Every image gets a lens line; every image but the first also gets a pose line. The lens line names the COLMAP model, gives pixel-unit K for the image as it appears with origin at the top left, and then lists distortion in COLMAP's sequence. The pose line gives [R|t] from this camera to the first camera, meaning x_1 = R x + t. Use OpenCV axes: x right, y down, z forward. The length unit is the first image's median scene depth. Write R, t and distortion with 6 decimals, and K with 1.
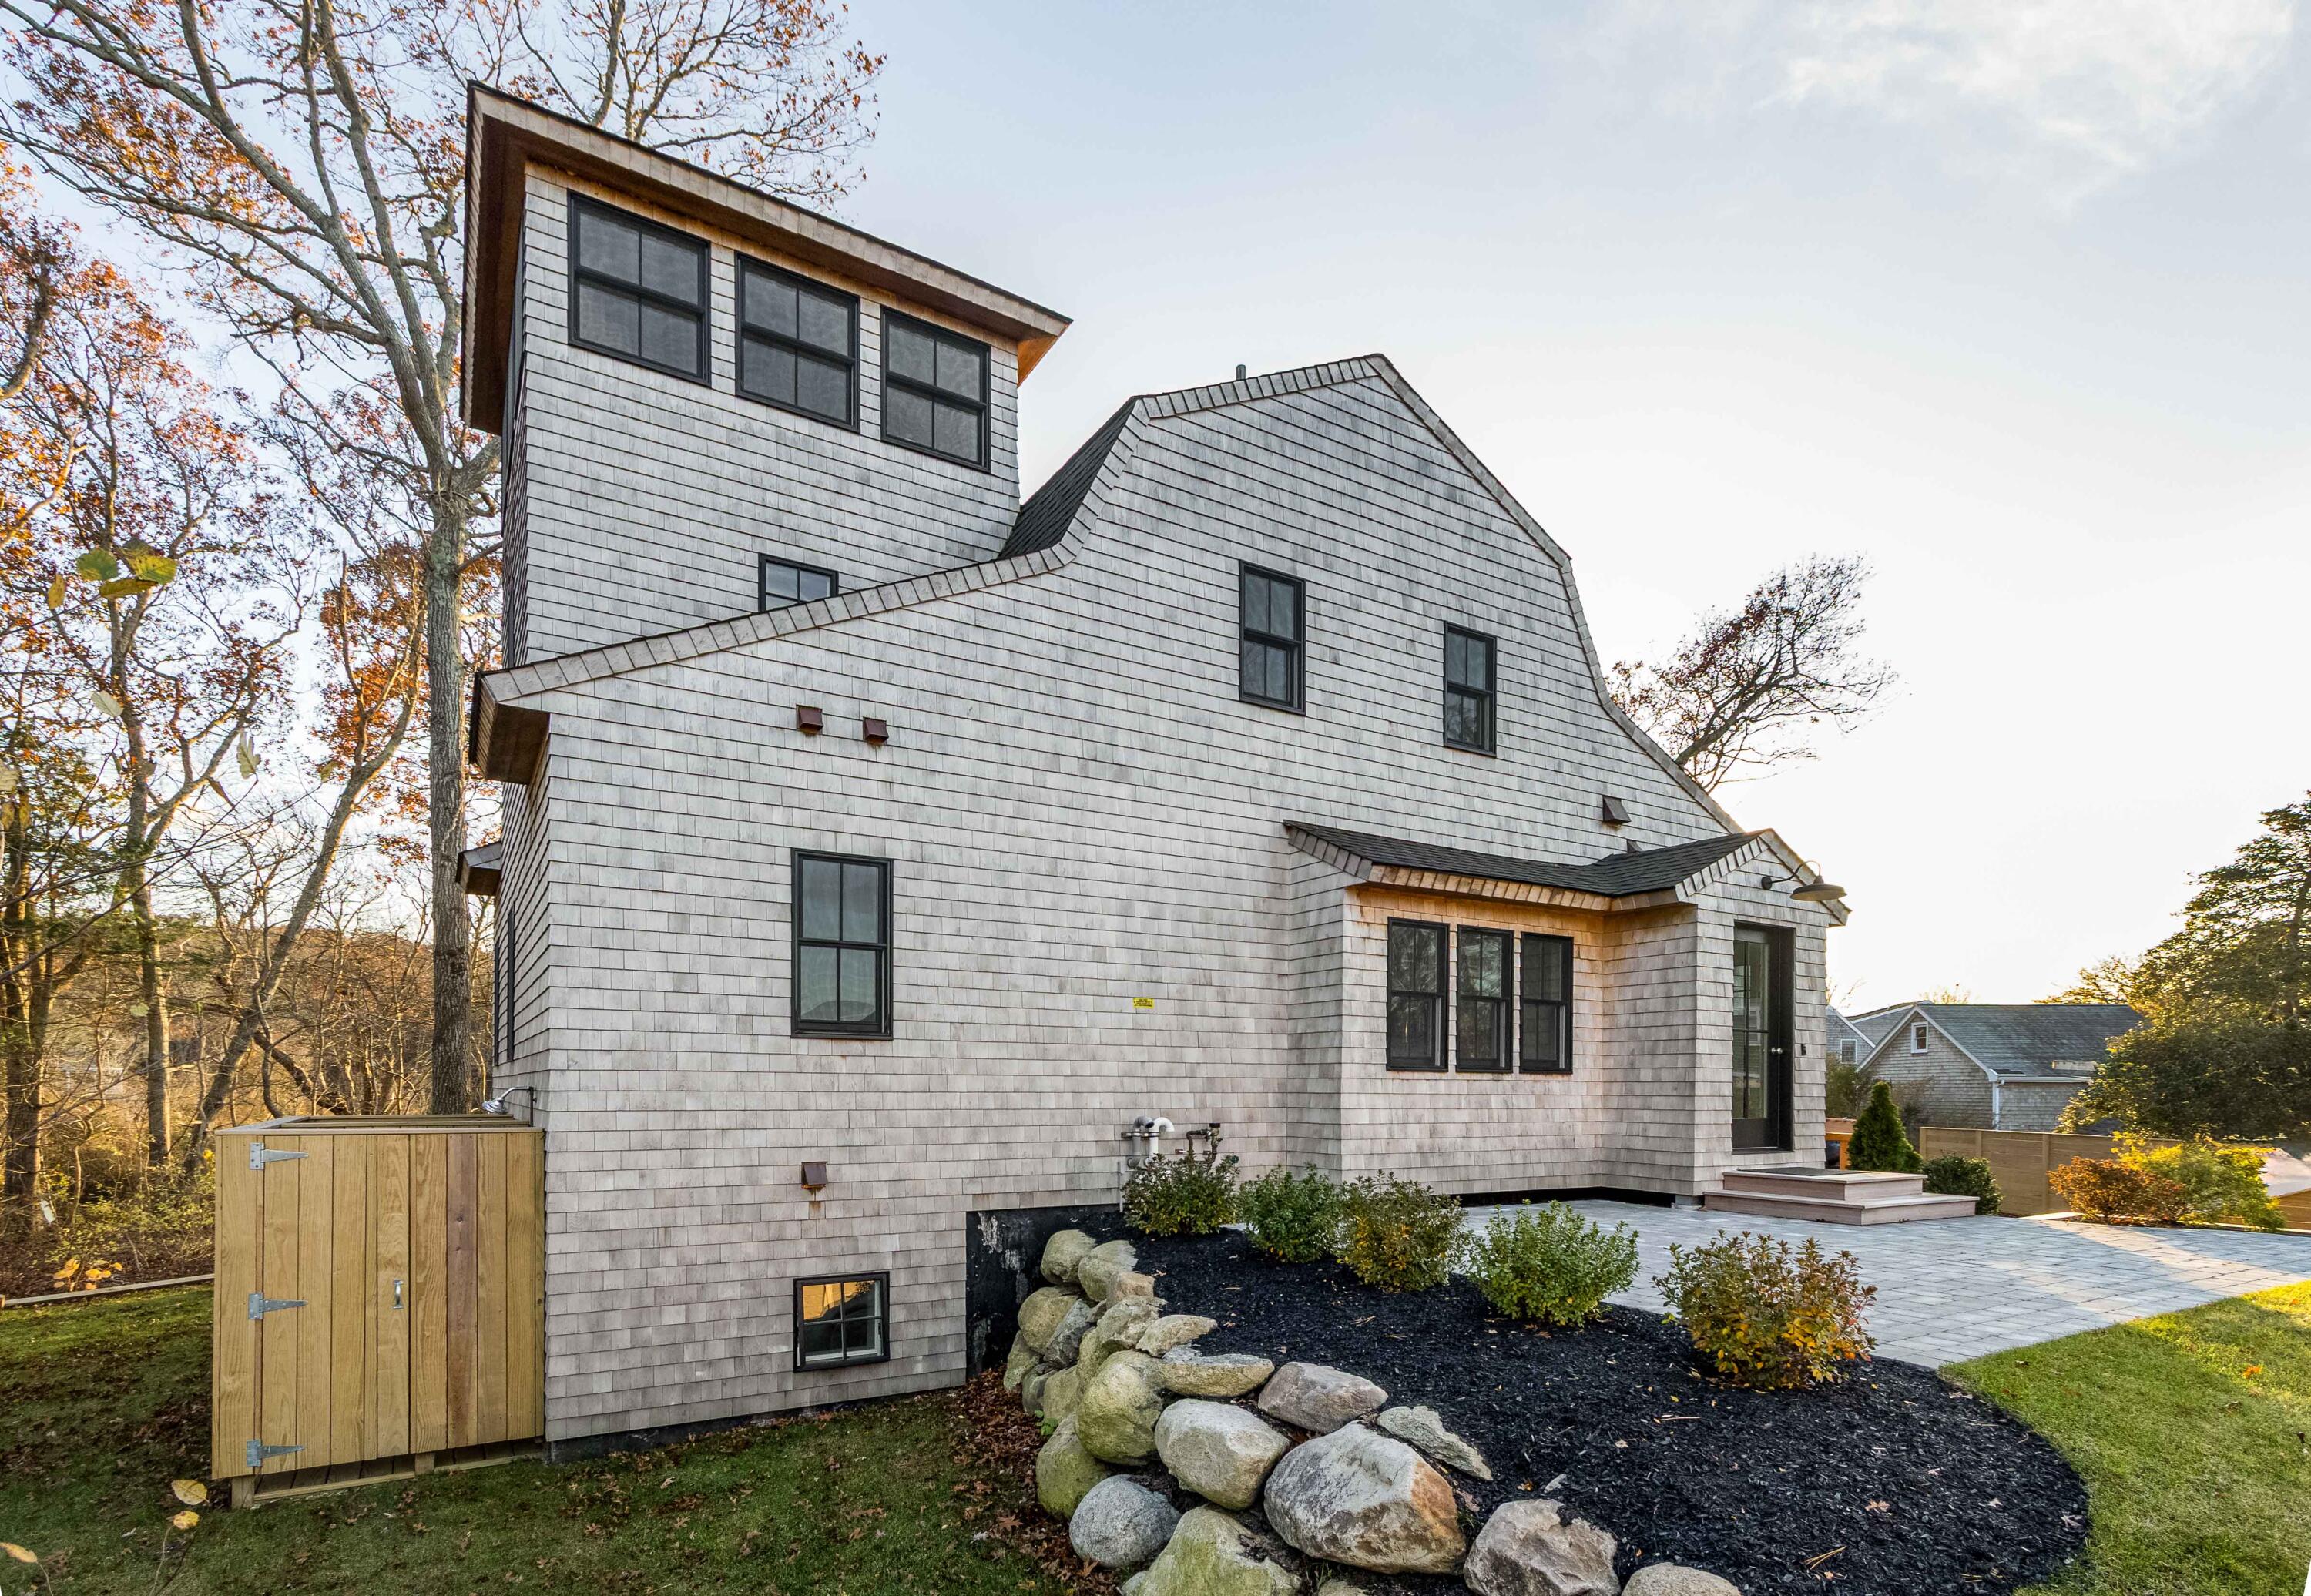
lens RADIAL K [[1103.5, 0, 1169.5], [0, 1103.5, 1097.8], [0, 0, 1]] dist [0.008591, -0.000815]
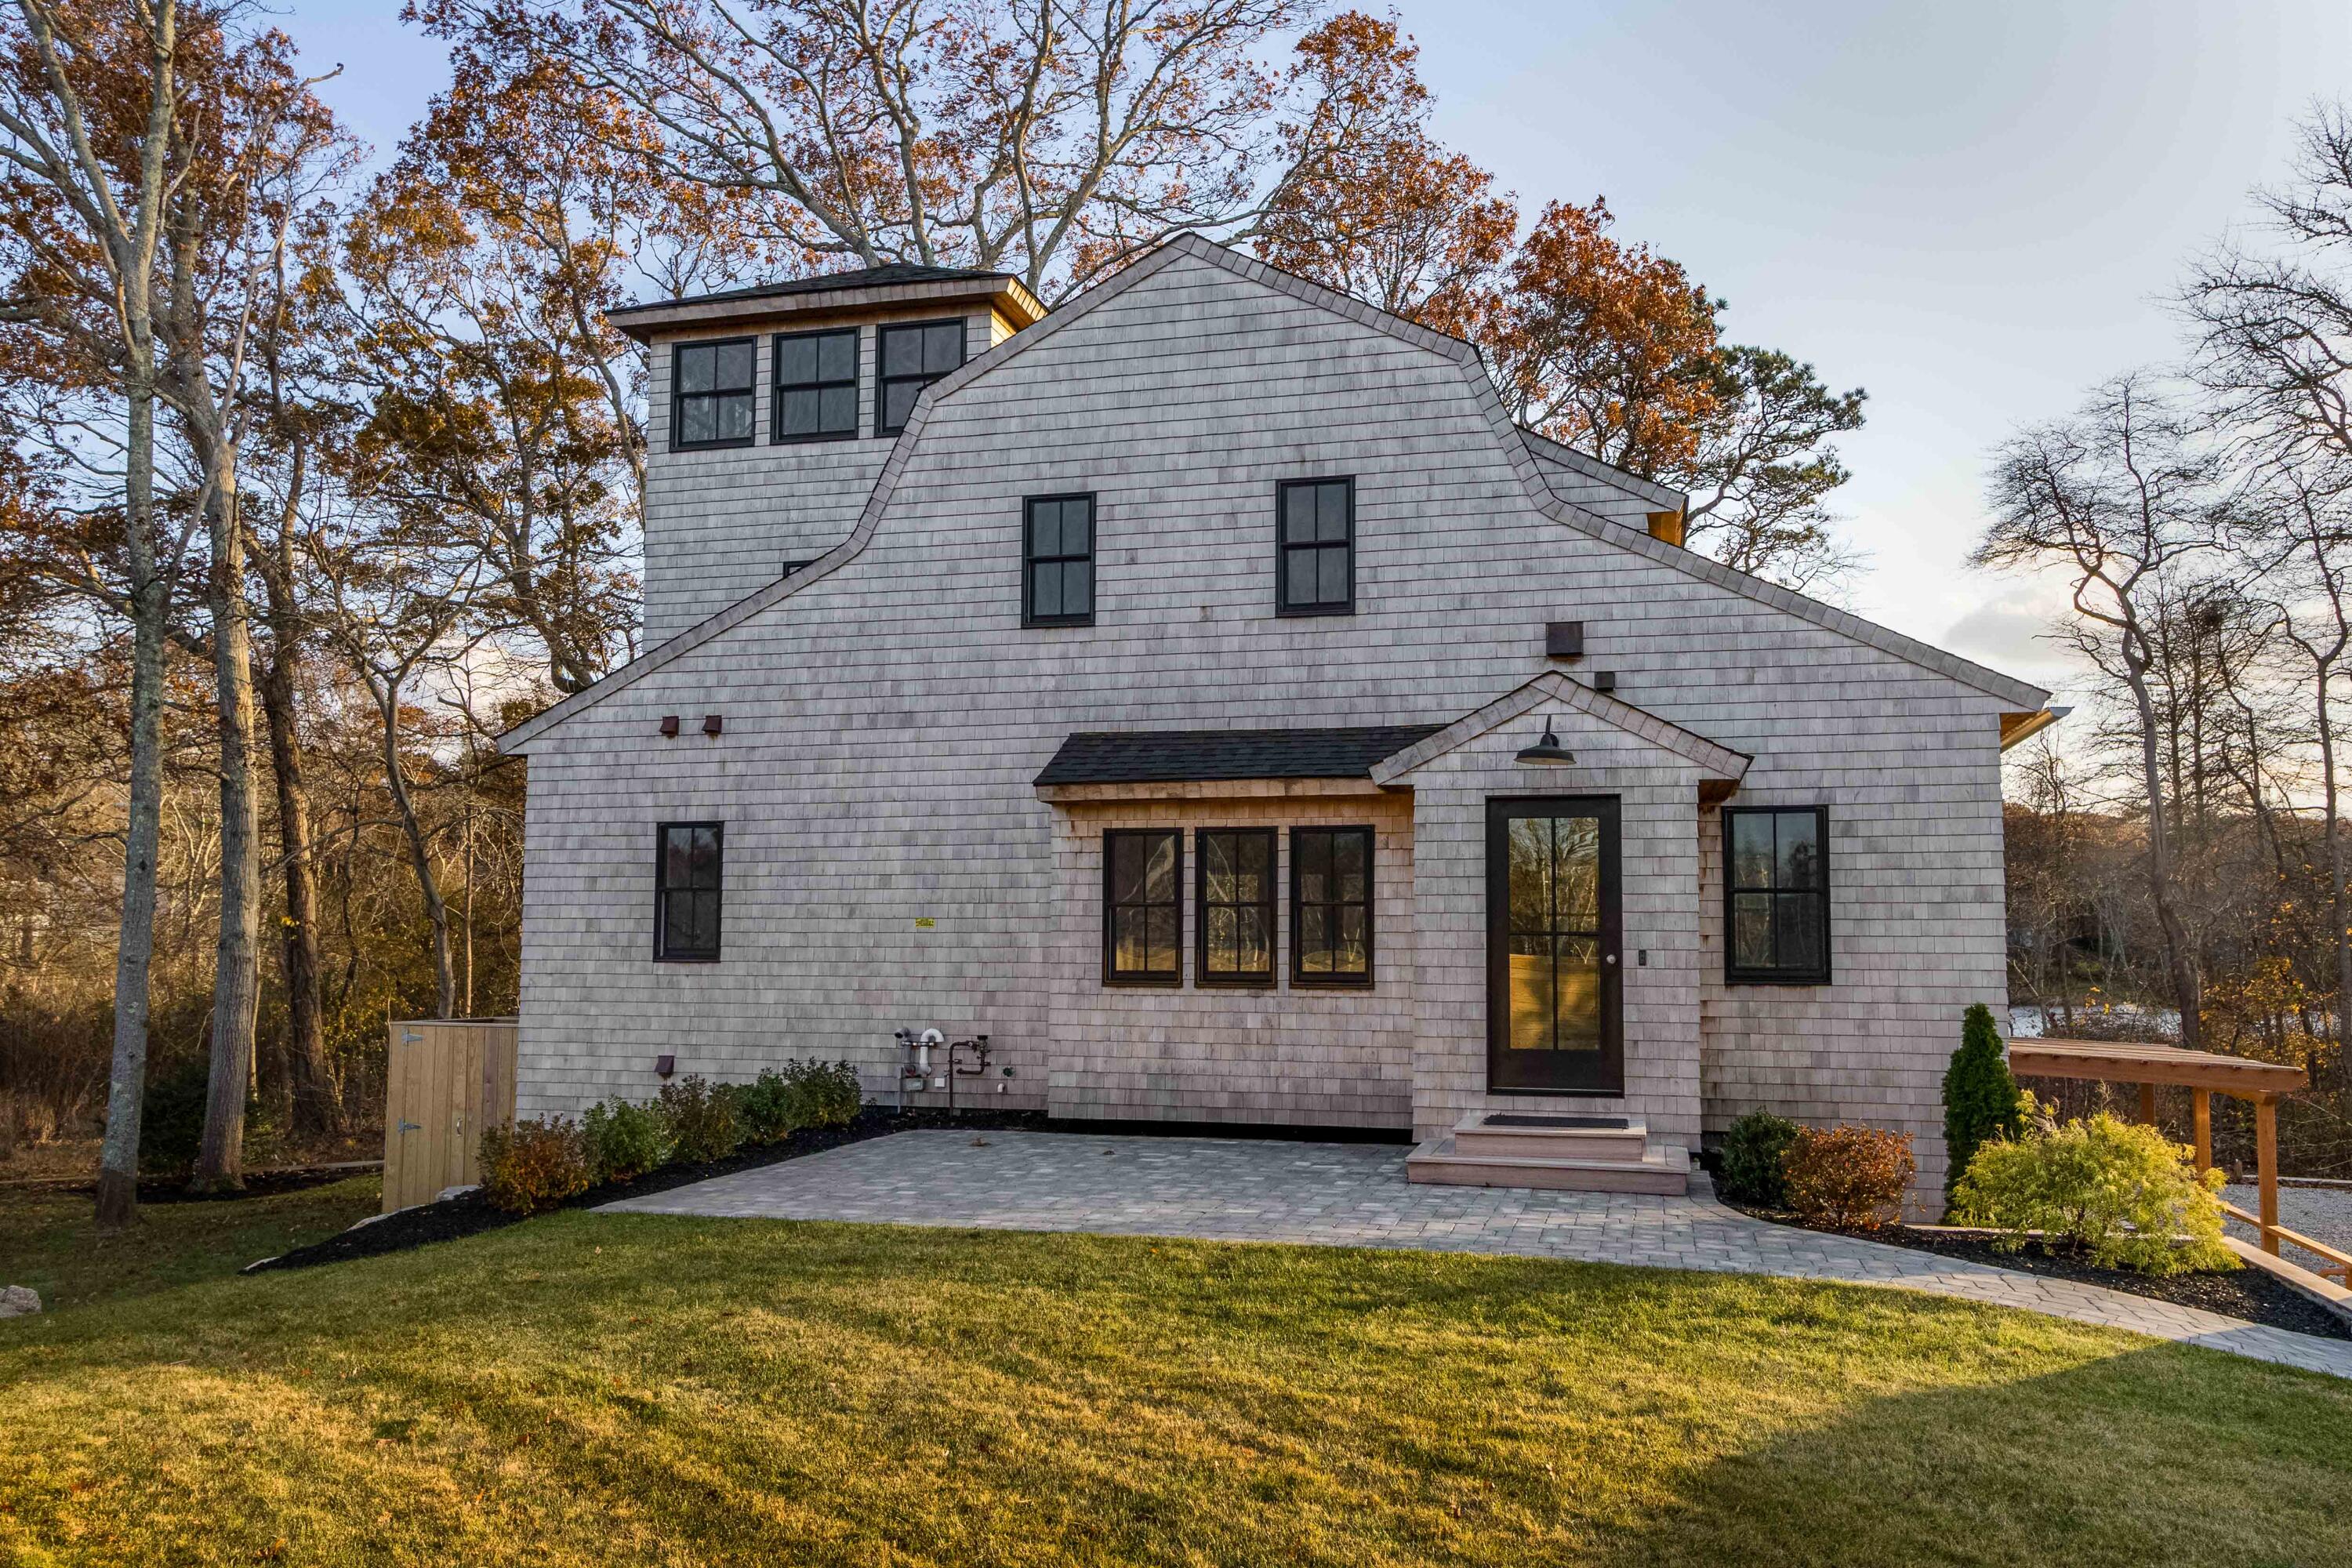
lens RADIAL K [[1780.8, 0, 1185.8], [0, 1780.8, 842.2], [0, 0, 1]] dist [0.018464, -0.015477]
pose [[0.694023, -0.049162, -0.718273, 1.610970], [-0.005463, 0.997278, -0.073537, -0.042014], [0.719932, 0.054960, 0.691865, -0.045579]]
